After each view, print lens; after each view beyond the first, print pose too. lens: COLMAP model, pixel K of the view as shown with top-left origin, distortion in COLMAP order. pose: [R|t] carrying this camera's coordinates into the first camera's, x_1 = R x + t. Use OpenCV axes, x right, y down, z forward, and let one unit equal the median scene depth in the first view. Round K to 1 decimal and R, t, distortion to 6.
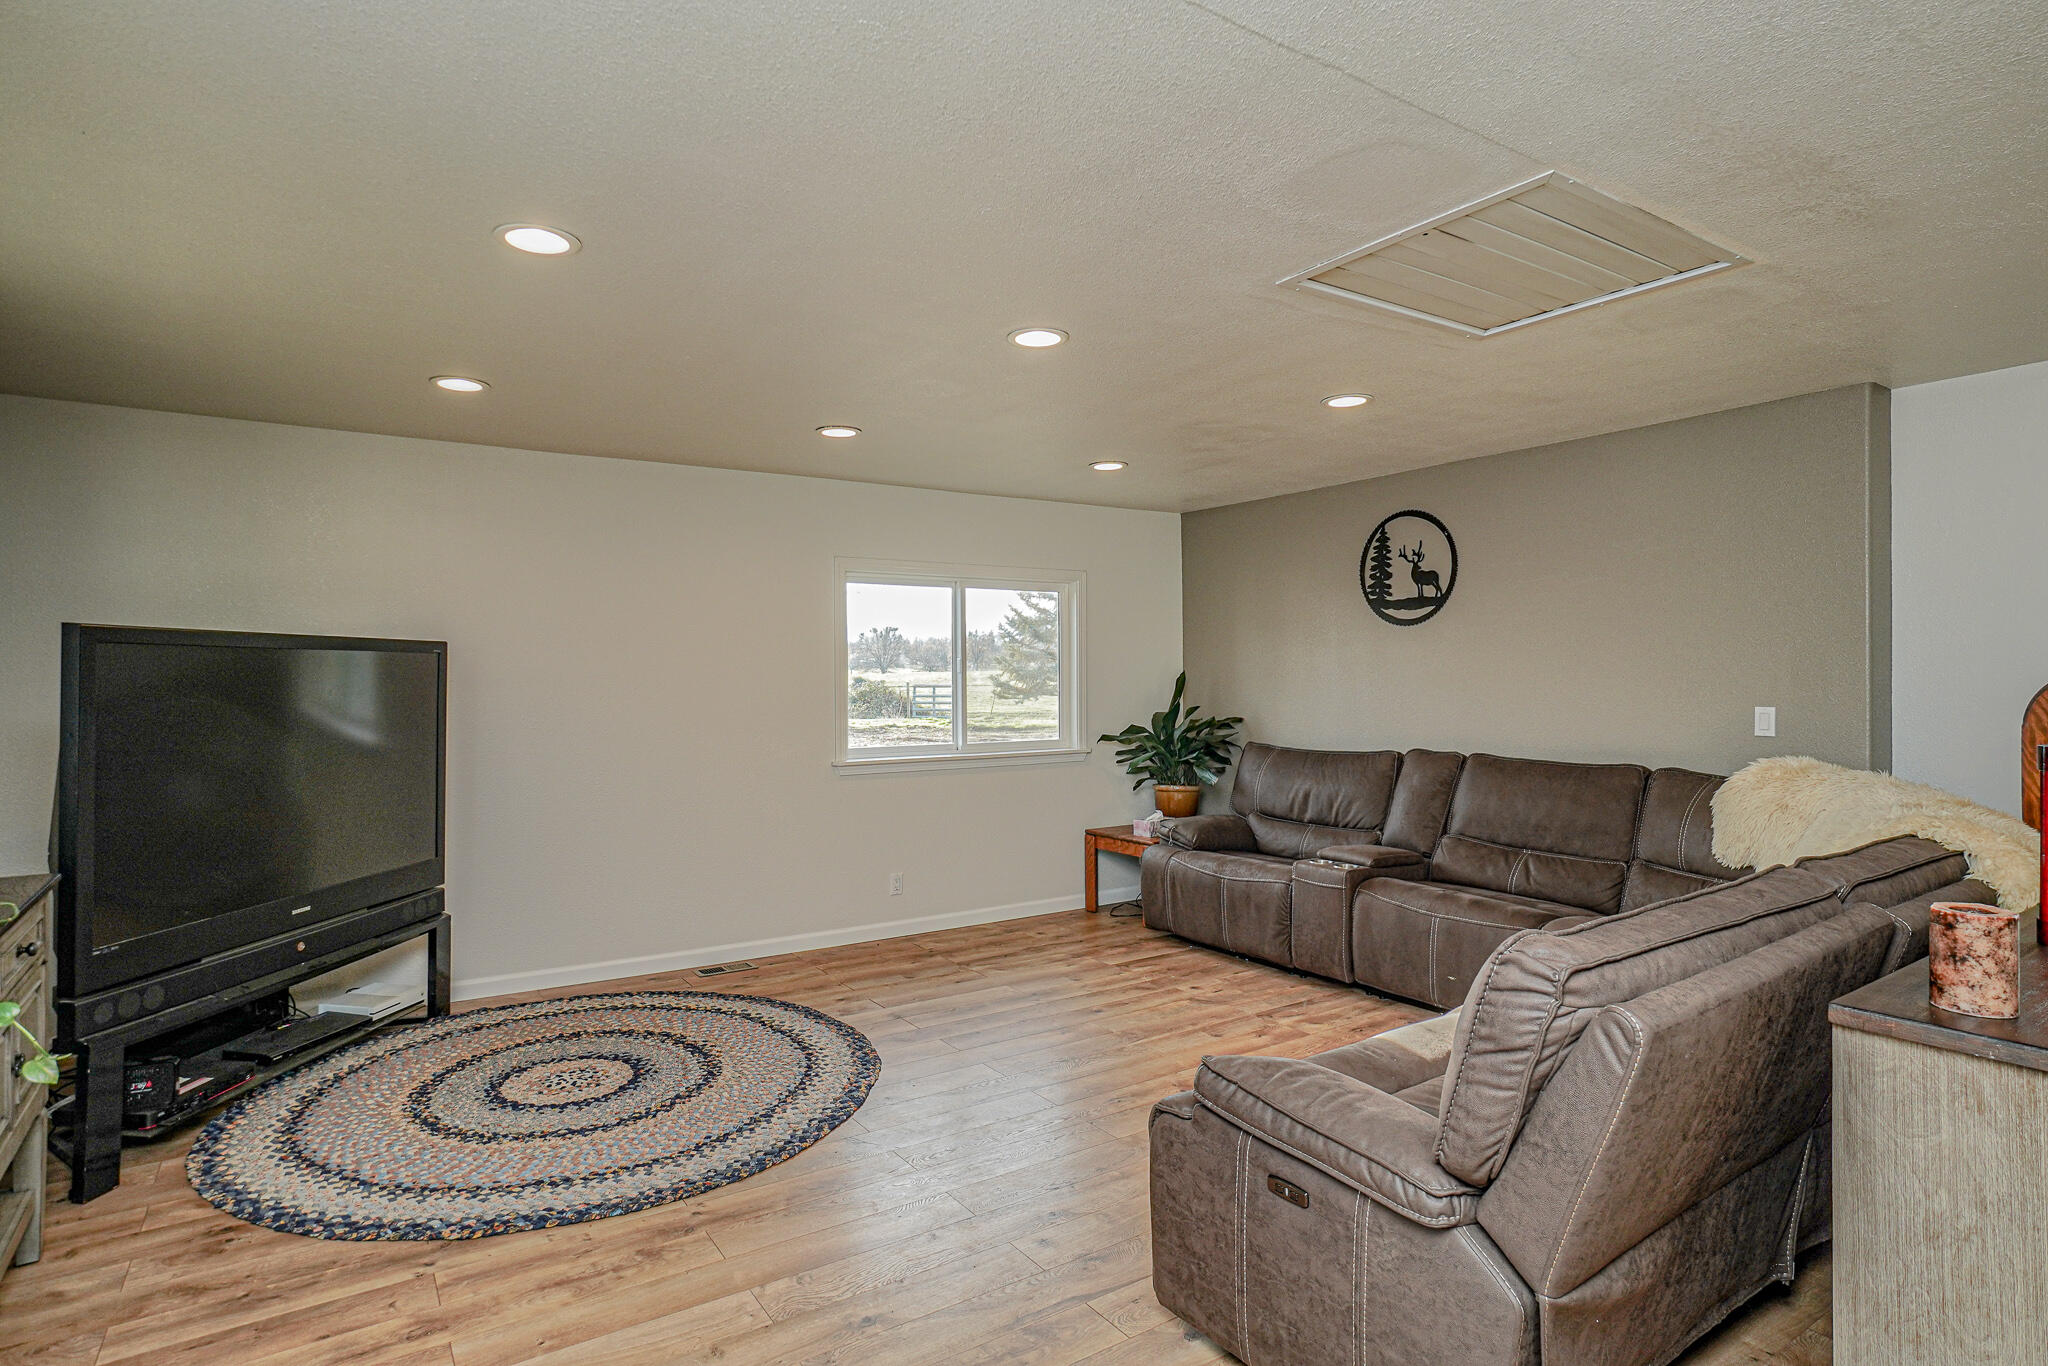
lens RADIAL K [[1065.7, 0, 1031.1], [0, 1065.7, 686.8], [0, 0, 1]] dist [-0.002775, -0.000121]
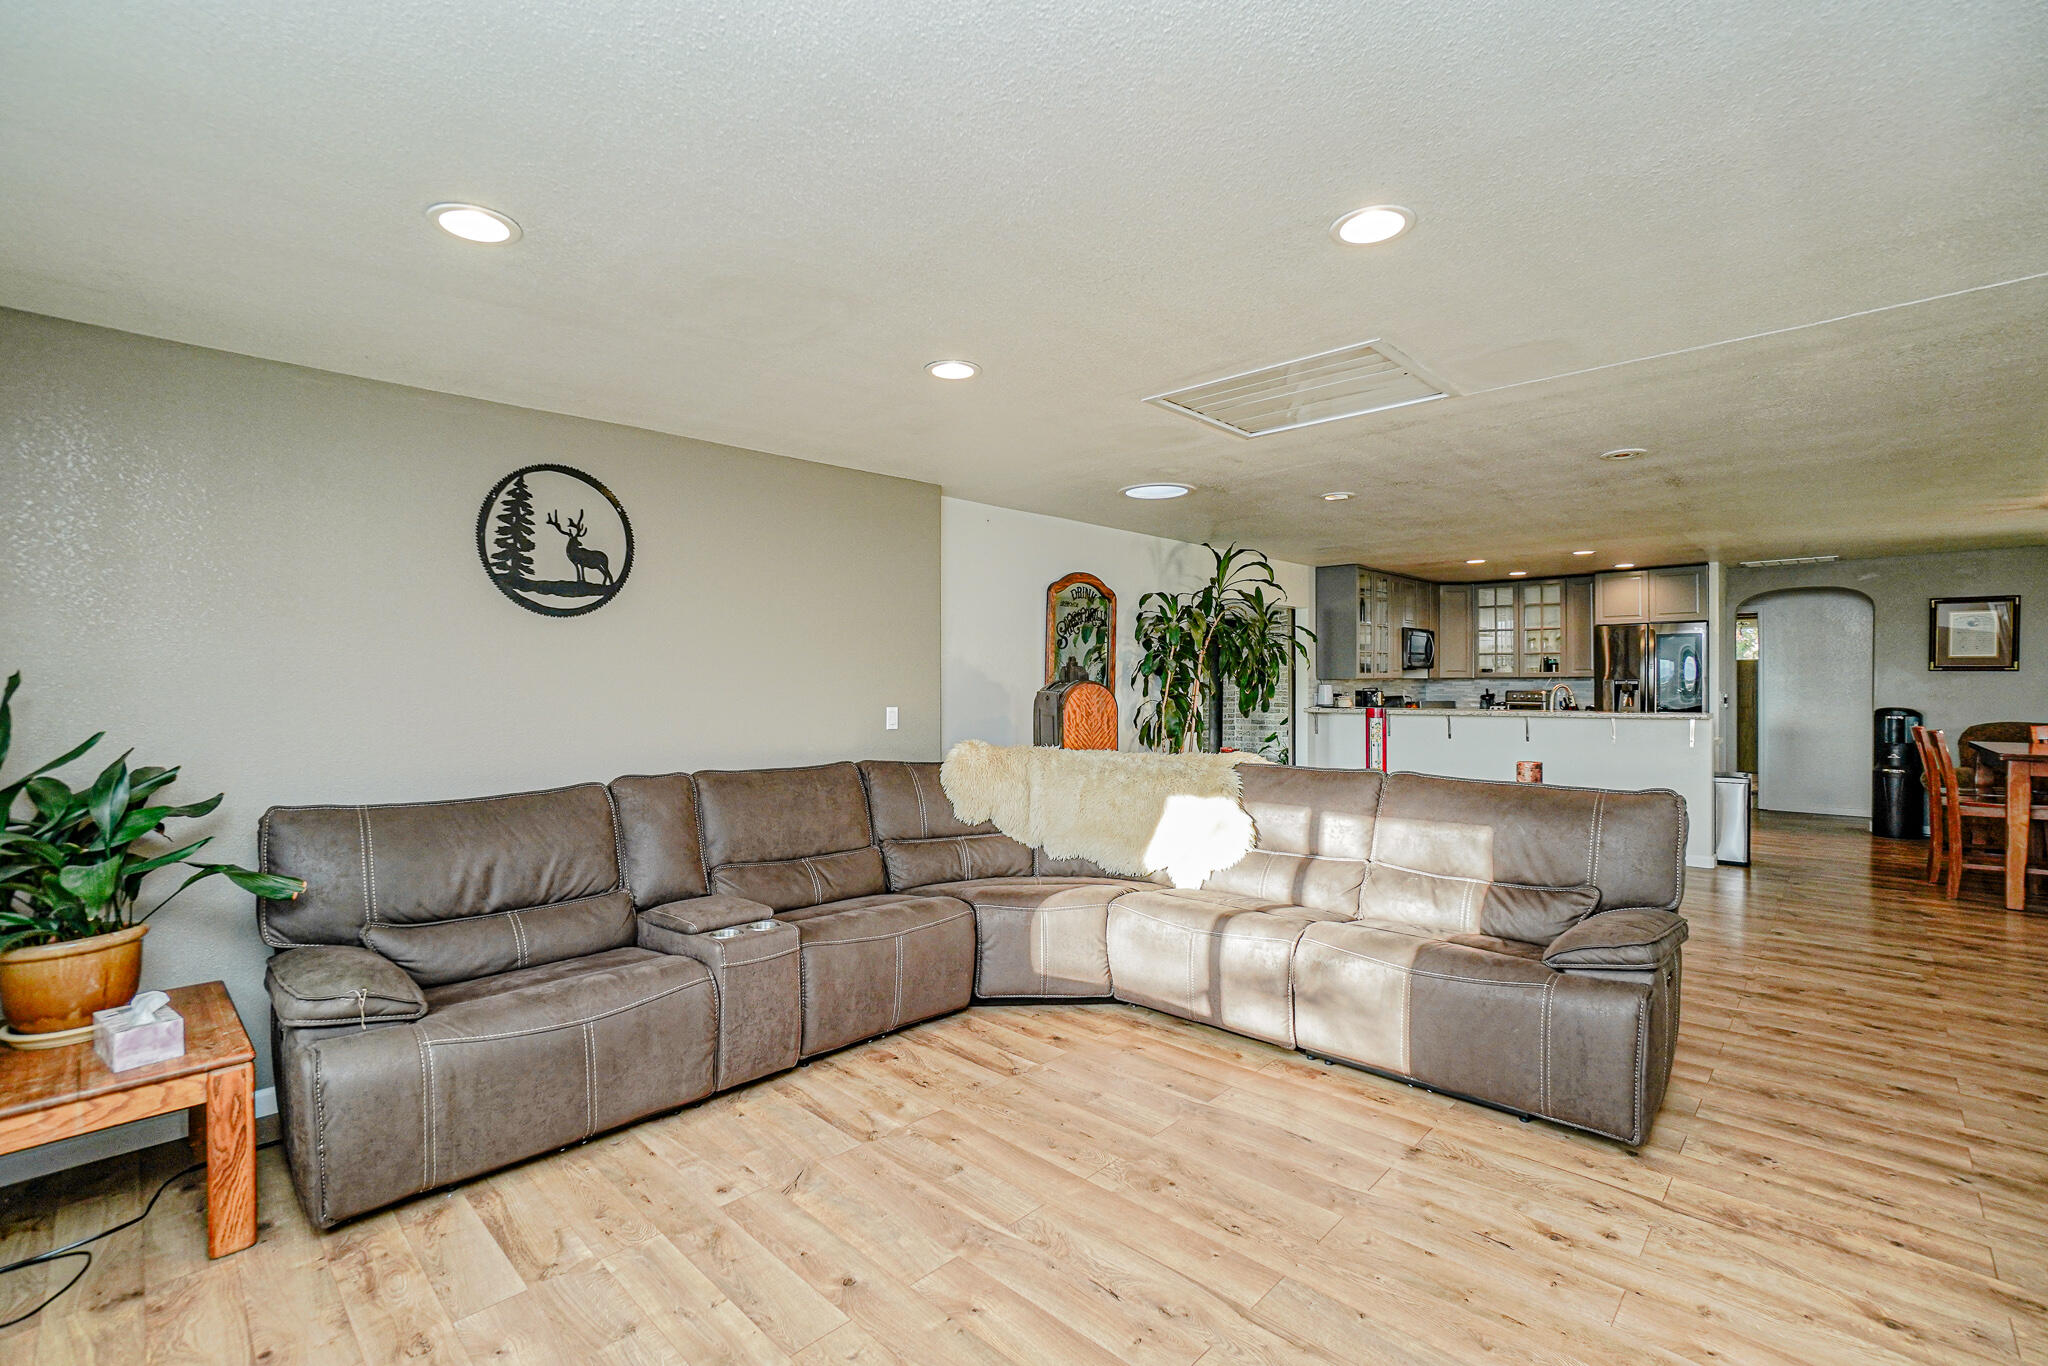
lens RADIAL K [[893.8, 0, 1032.1], [0, 893.8, 688.3], [0, 0, 1]] dist [-0.027816, 0.000749]
pose [[-0.187912, -0.014796, 0.982074, -0.333368], [0.001750, 0.999880, 0.015399, -0.016047], [-0.982184, 0.004613, -0.187863, 0.798150]]
